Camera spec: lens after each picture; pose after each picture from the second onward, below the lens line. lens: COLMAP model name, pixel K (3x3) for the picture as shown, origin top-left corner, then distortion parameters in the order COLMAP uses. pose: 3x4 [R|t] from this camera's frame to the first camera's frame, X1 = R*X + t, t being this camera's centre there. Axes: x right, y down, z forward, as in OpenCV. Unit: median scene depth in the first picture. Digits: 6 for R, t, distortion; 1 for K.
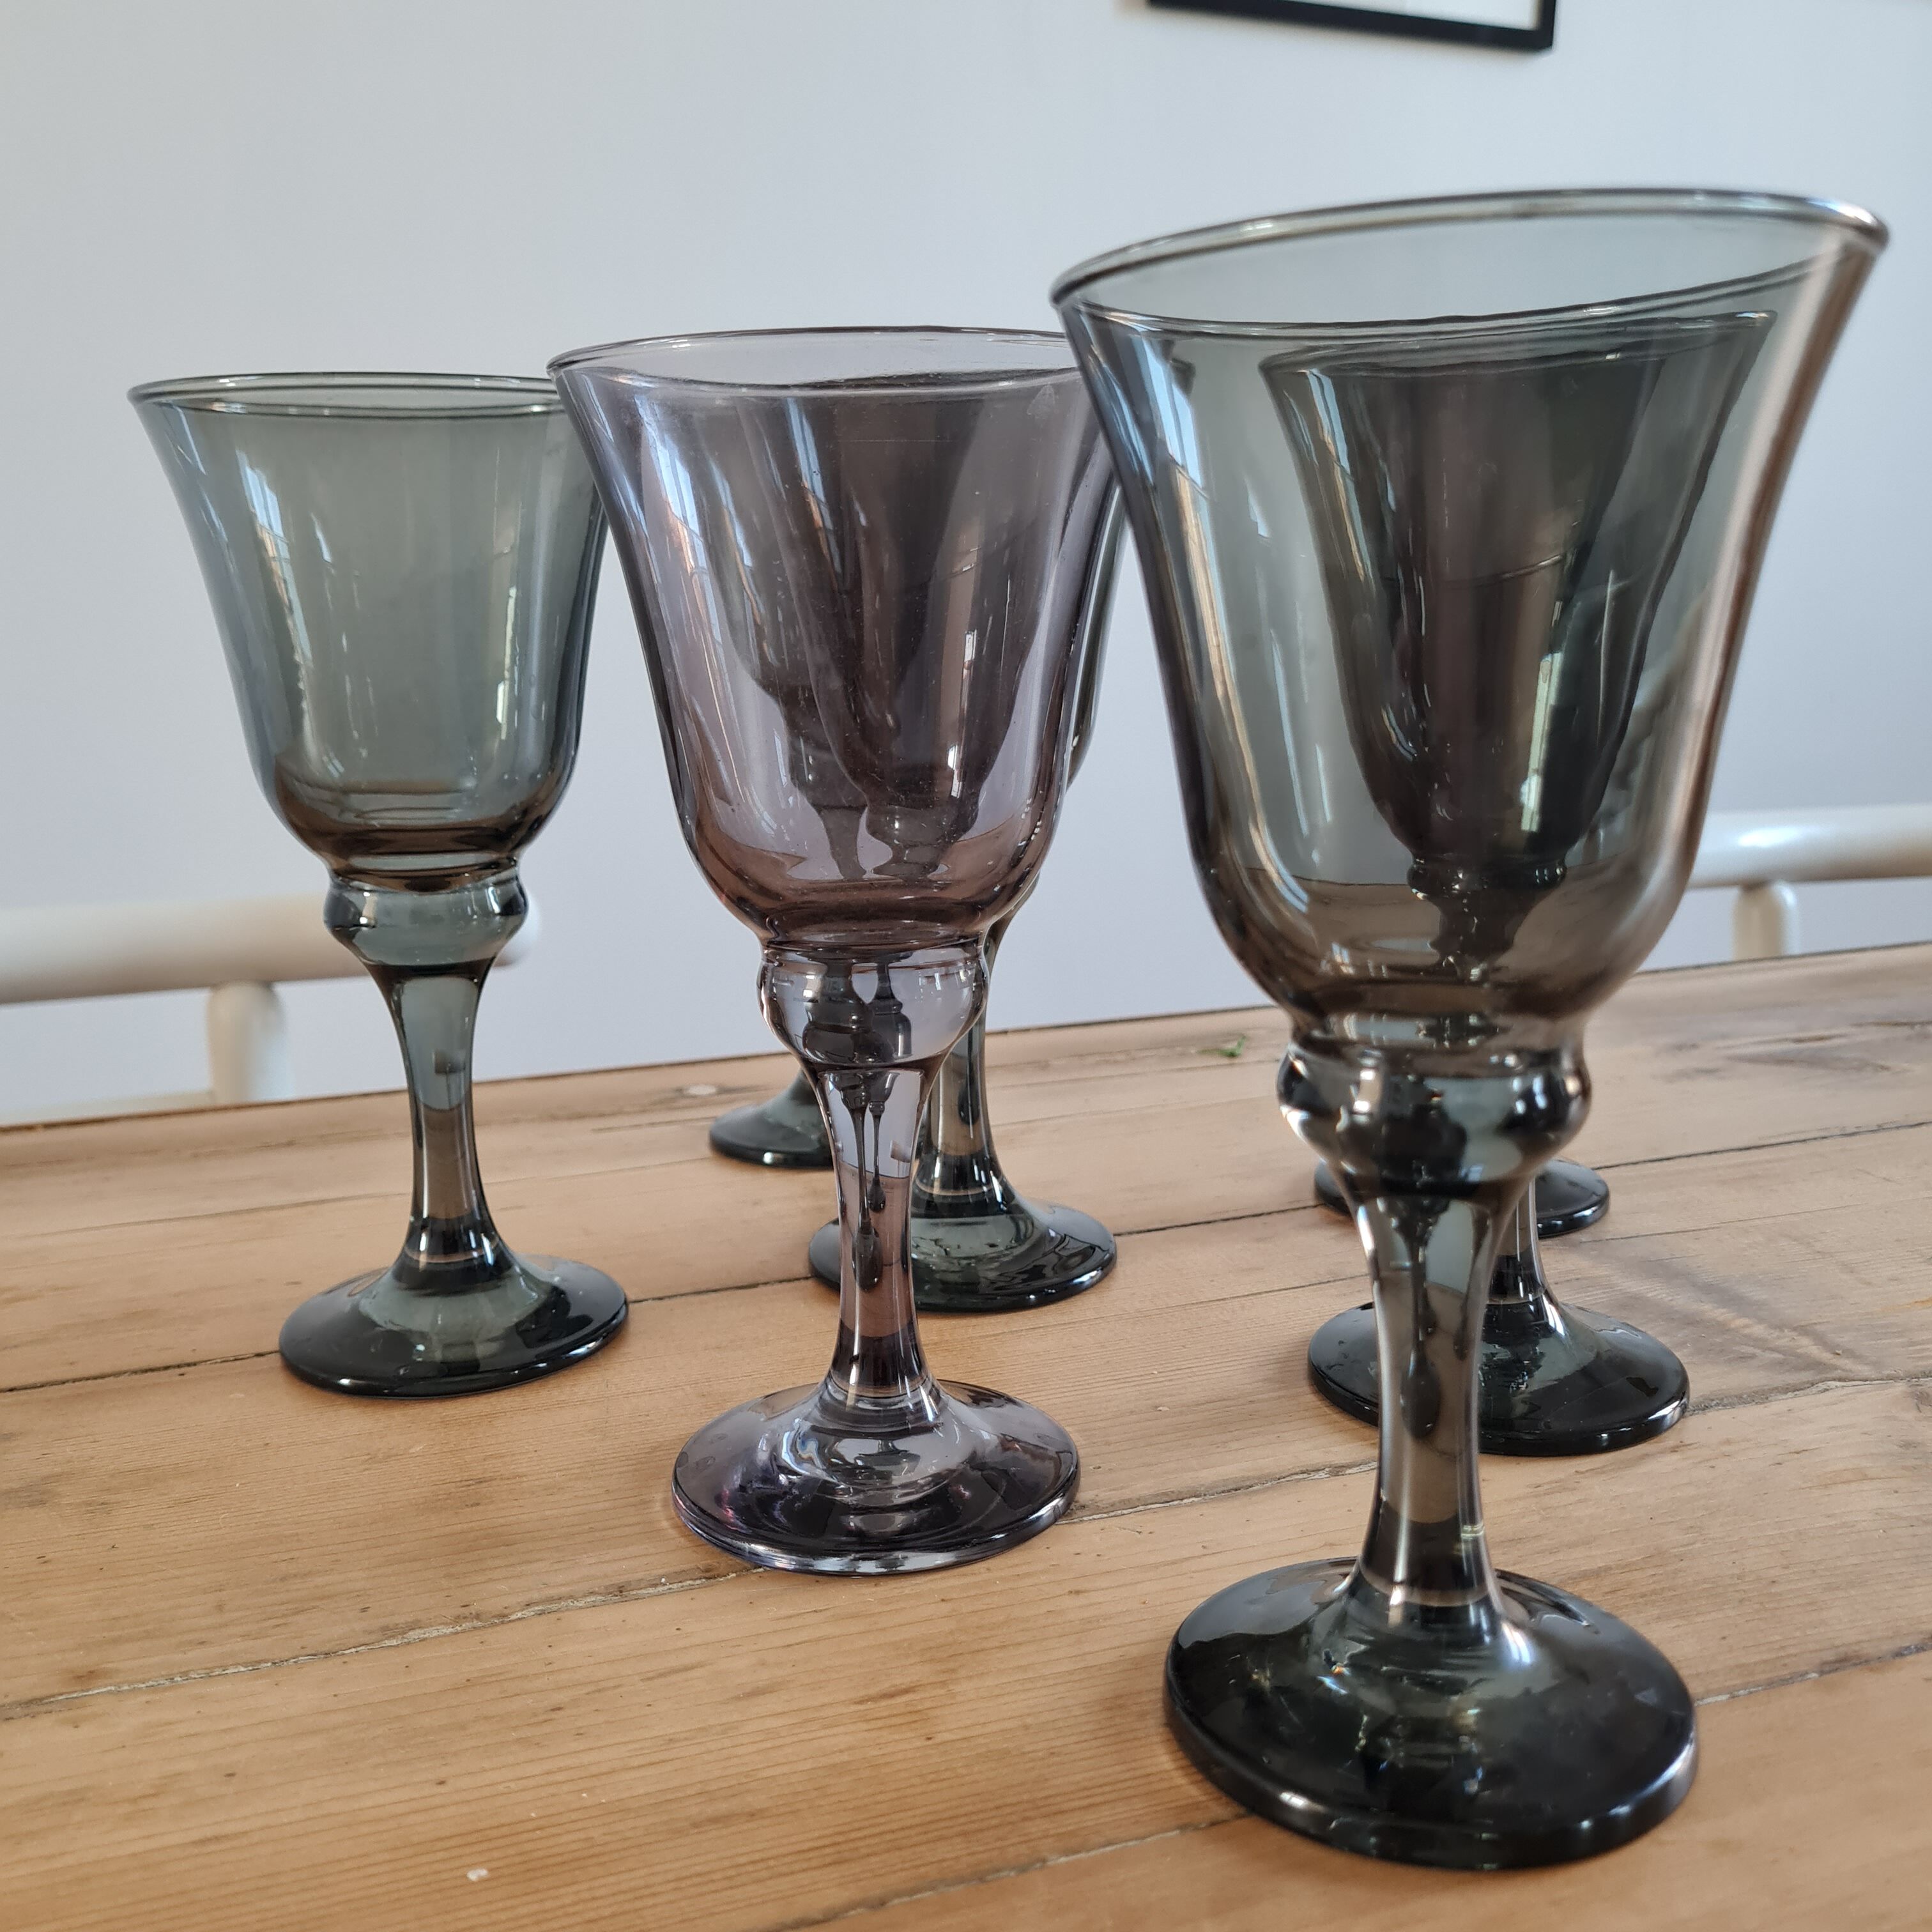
lens RADIAL K [[2016.0, 0, 934.5], [0, 2016.0, 953.0], [0, 0, 1]] dist [0.006904, 0.000000]
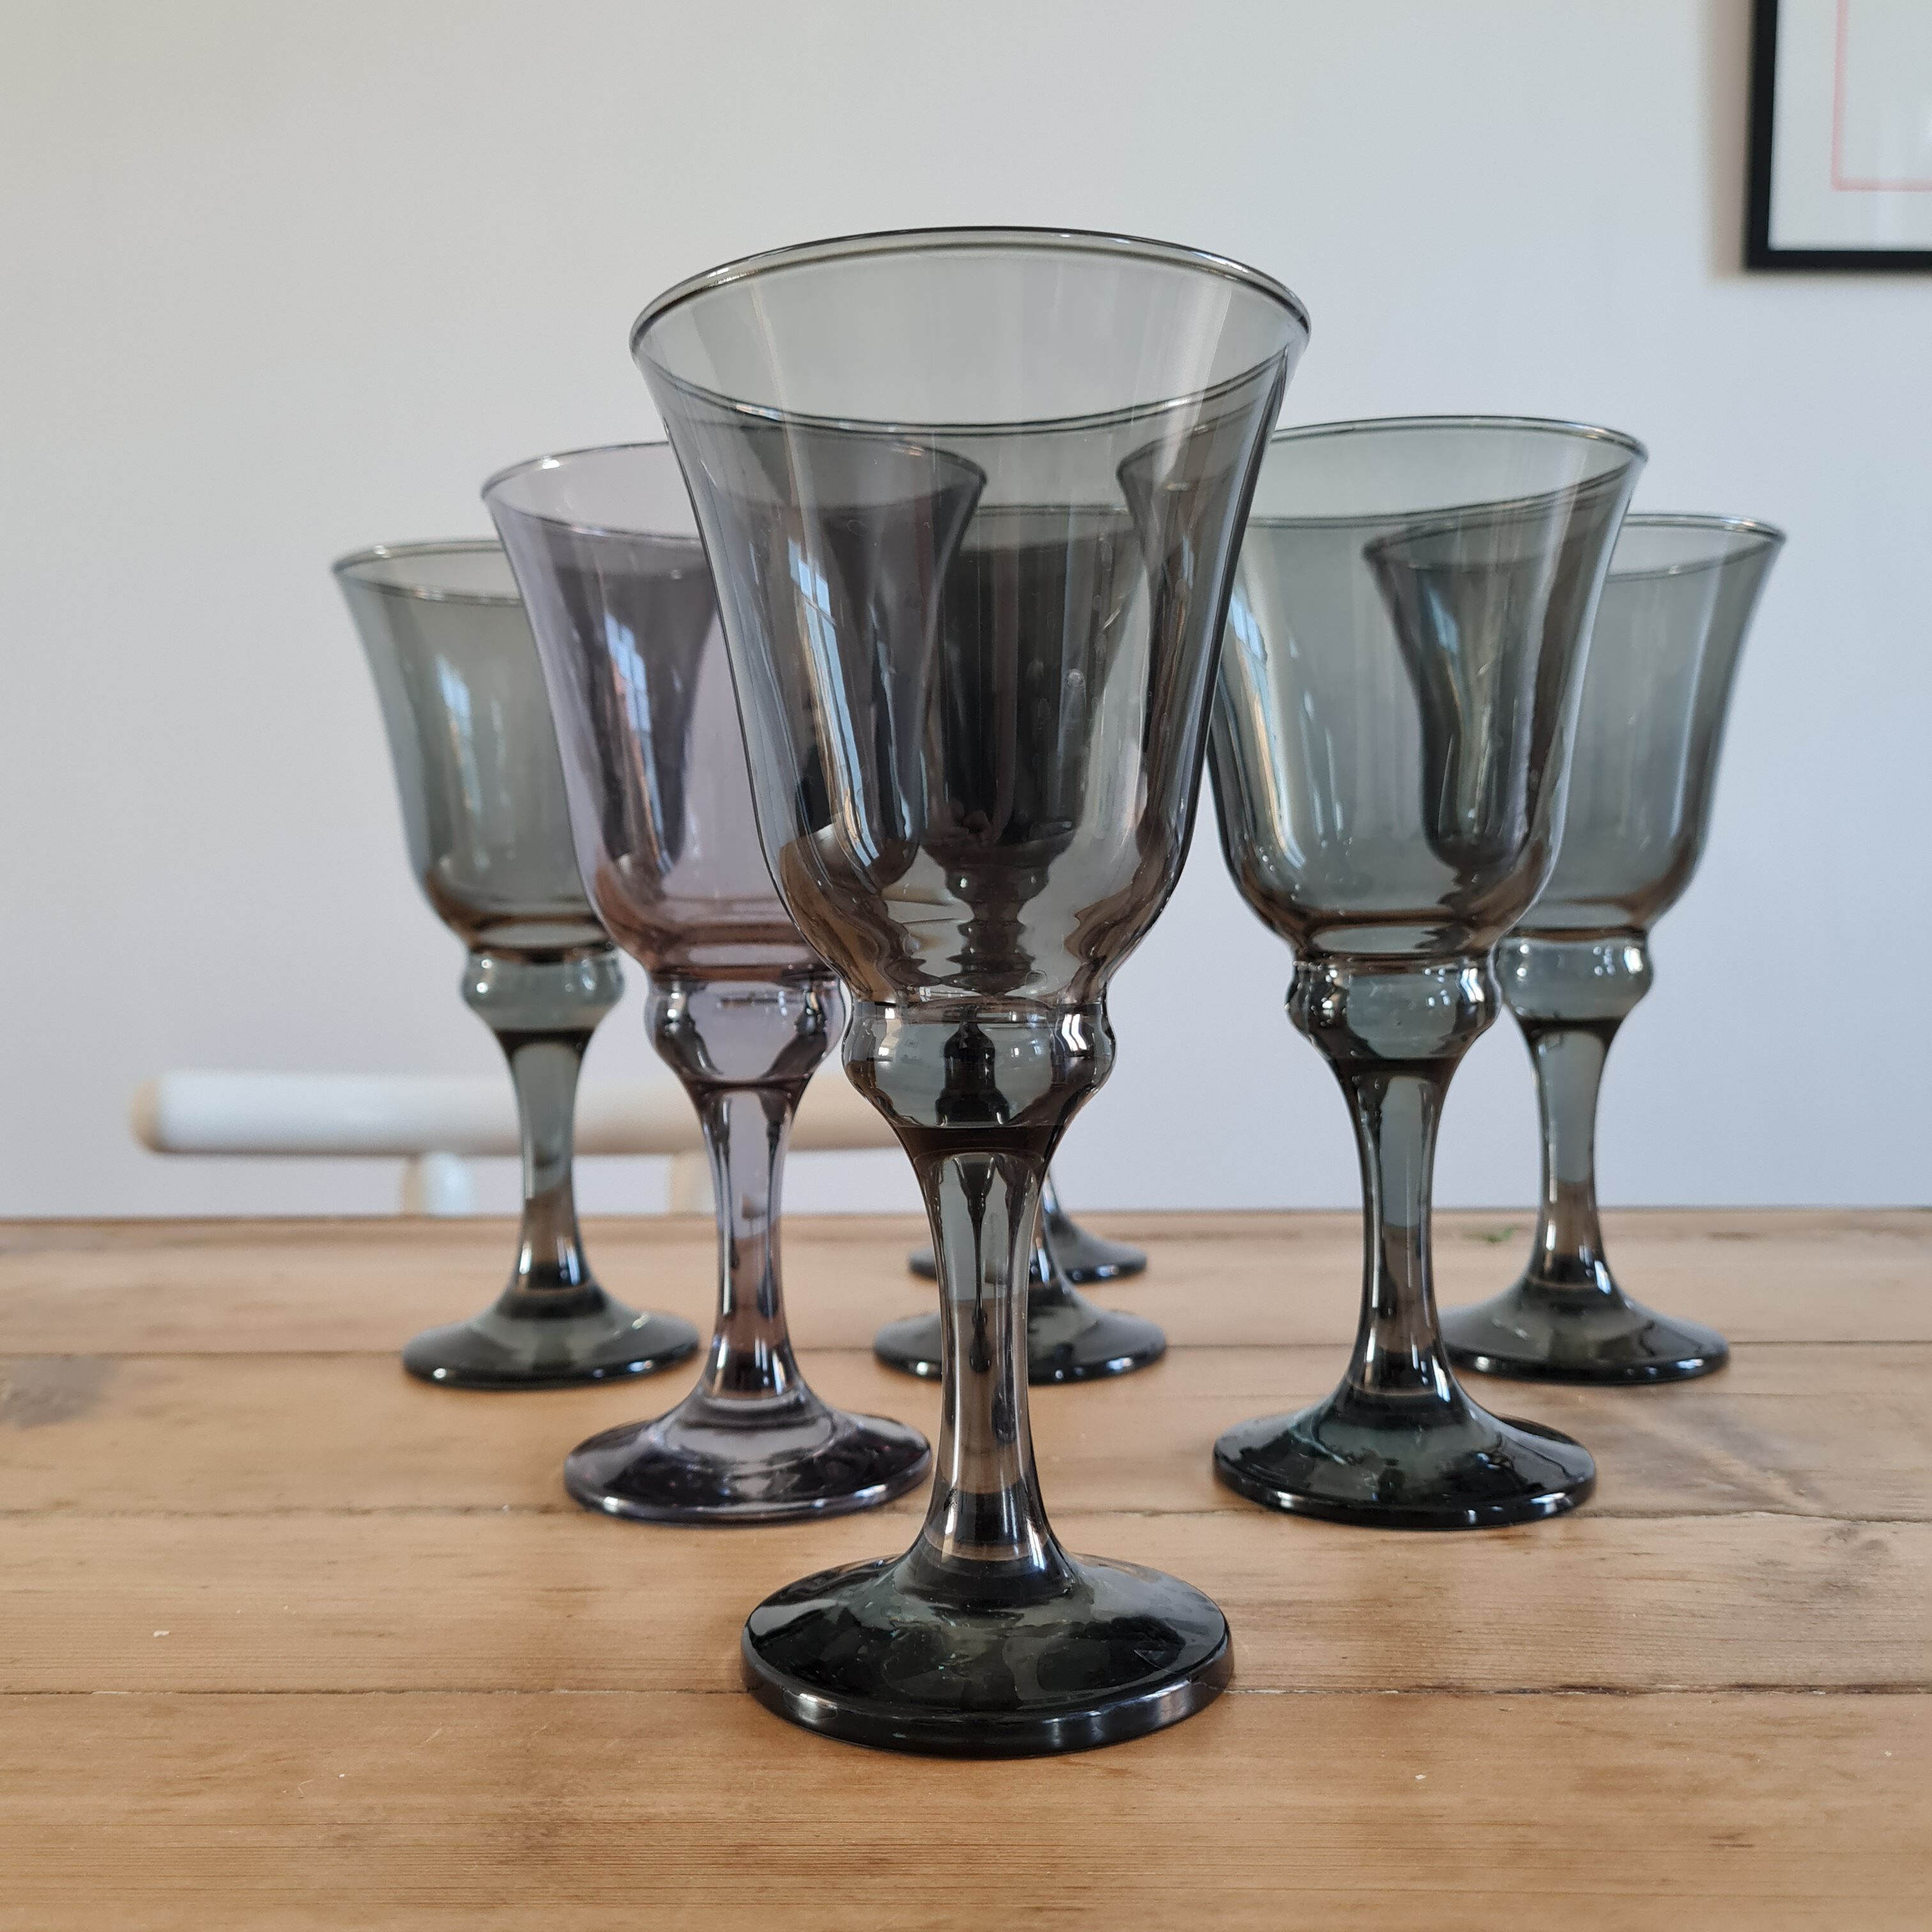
lens RADIAL K [[2016.0, 0, 946.4], [0, 2016.0, 948.2], [0, 0, 1]] dist [0.006904, 0.000000]
pose [[0.927551, 0.012813, -0.373476, 0.547241], [-0.072363, 0.986654, -0.145868, 0.148970], [0.366623, 0.162326, 0.916099, -0.024694]]
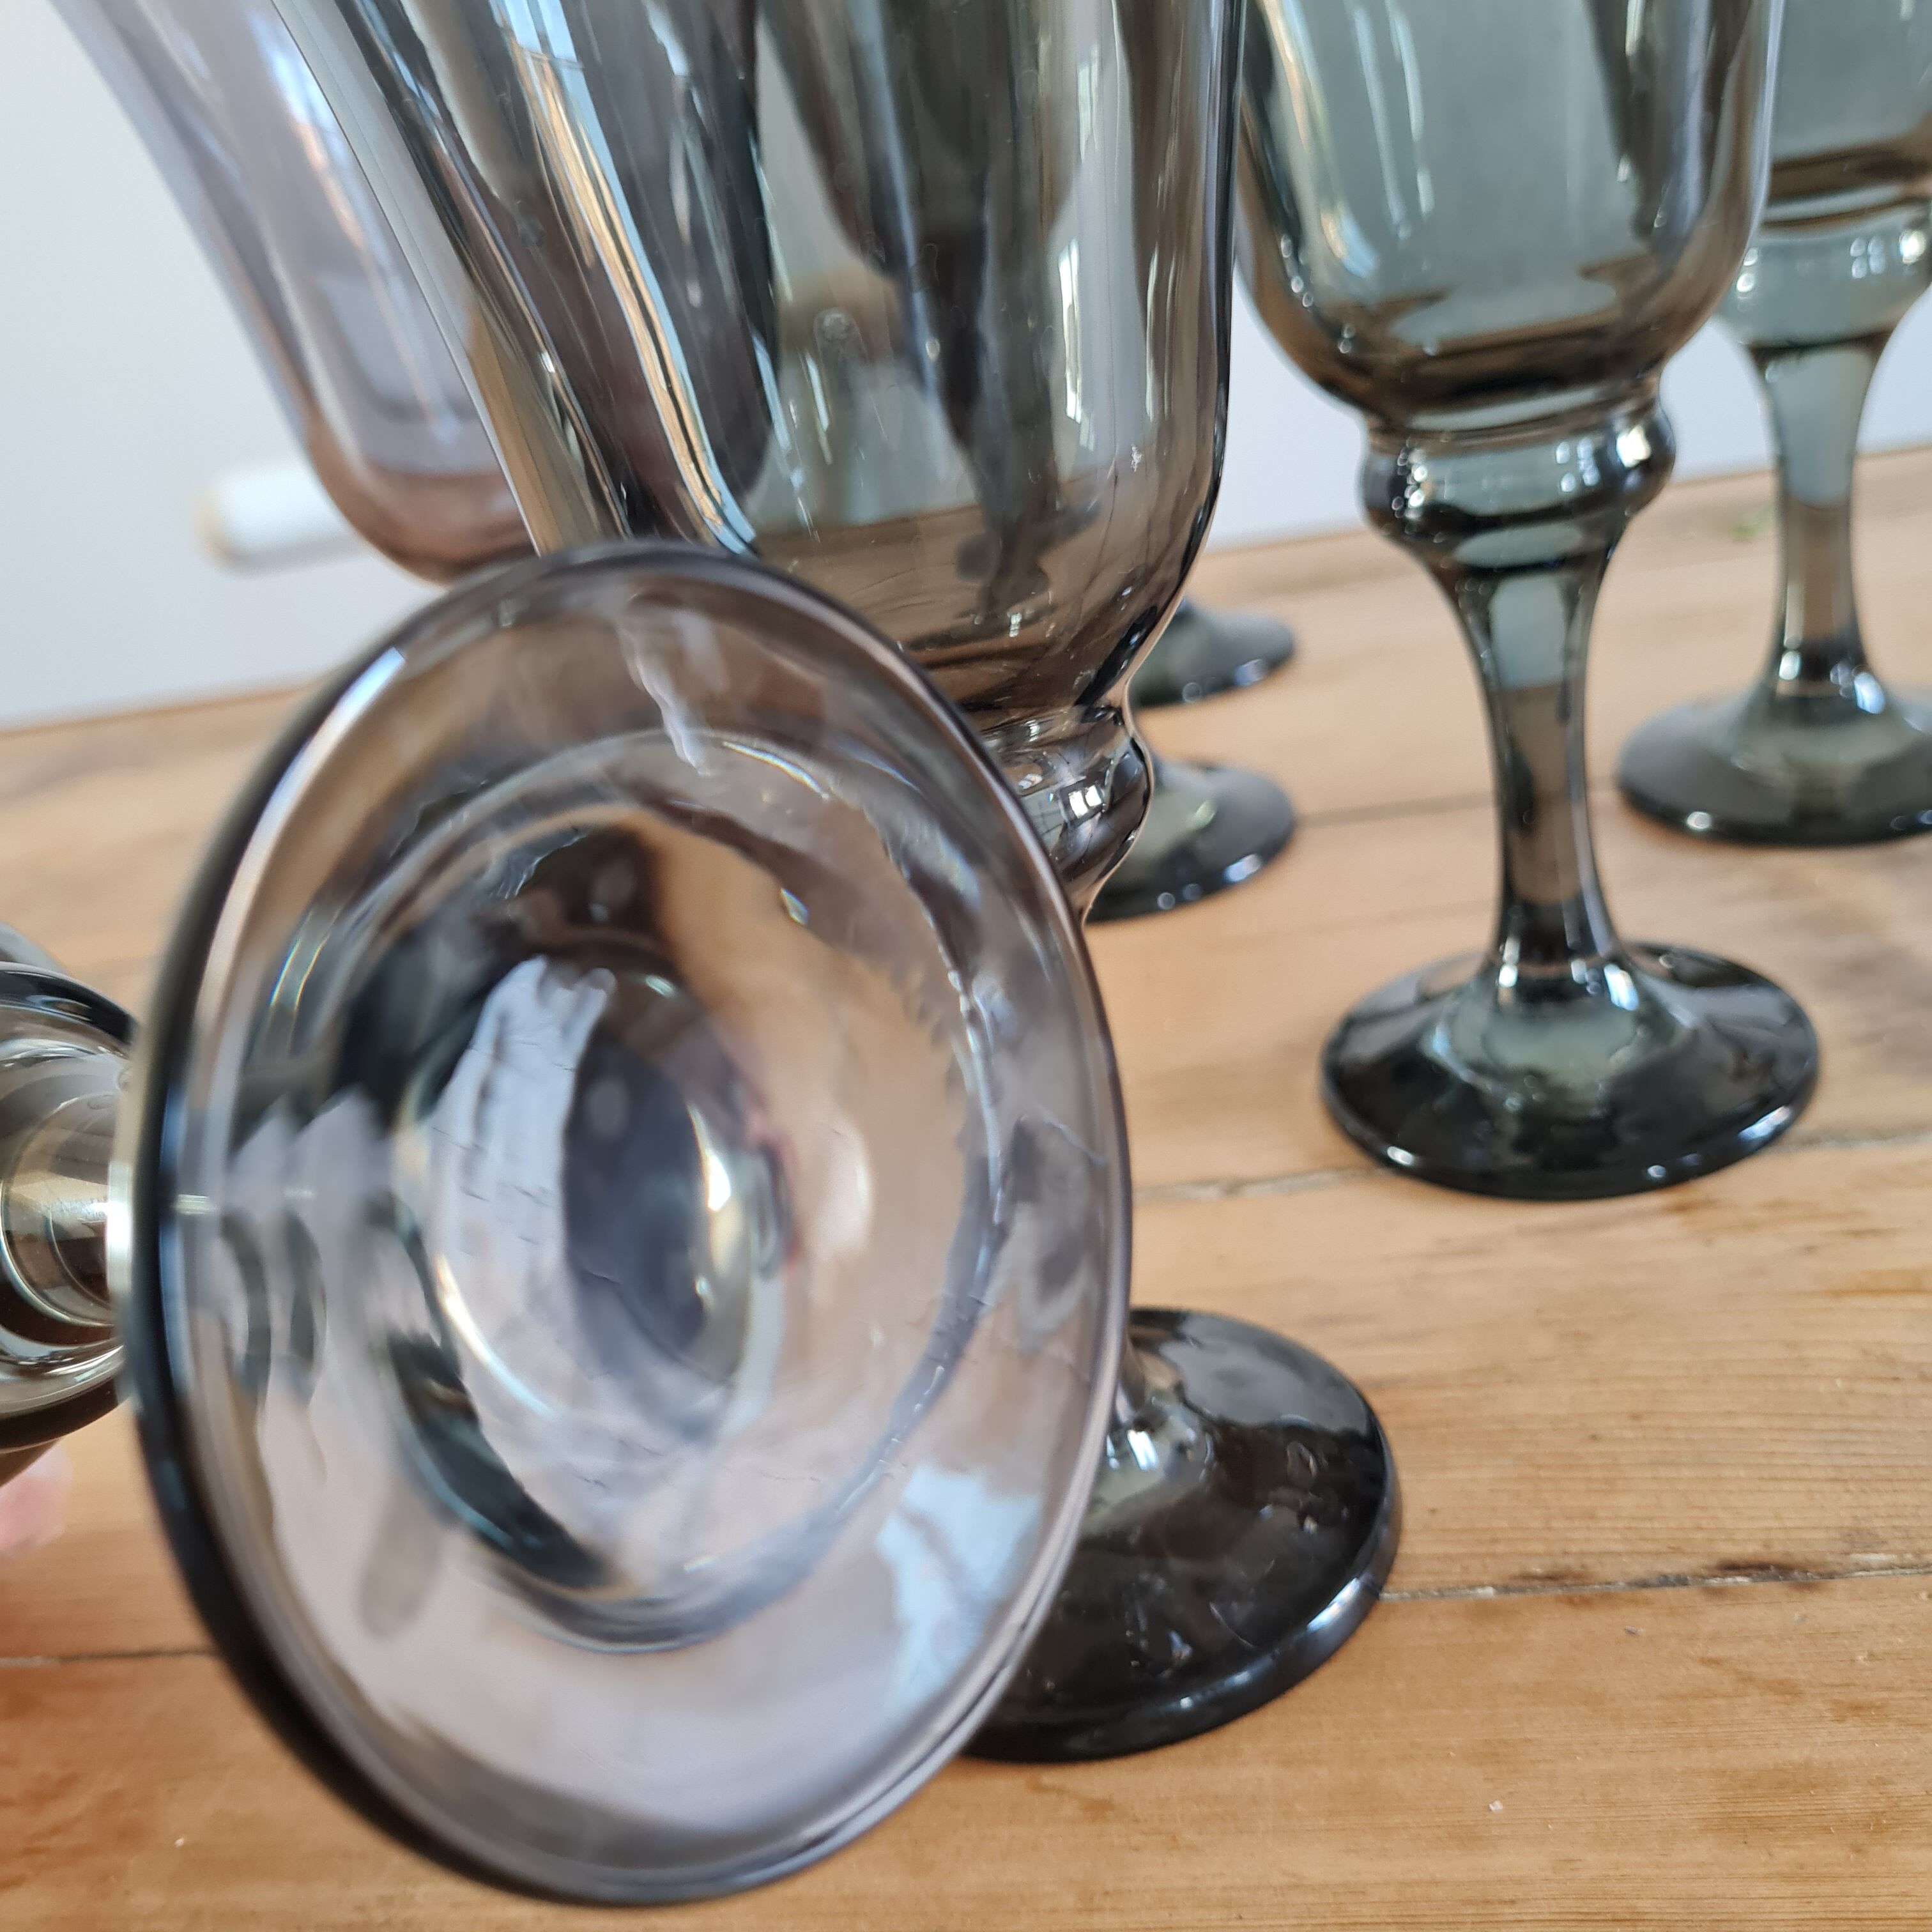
lens RADIAL K [[2016.0, 0, 997.2], [0, 2016.0, 1003.0], [0, 0, 1]] dist [0.006904, 0.000000]
pose [[0.880554, 0.071862, -0.468465, 0.559176], [0.081087, 0.951021, 0.298302, -0.073705], [0.466957, -0.300658, 0.831598, 0.341323]]
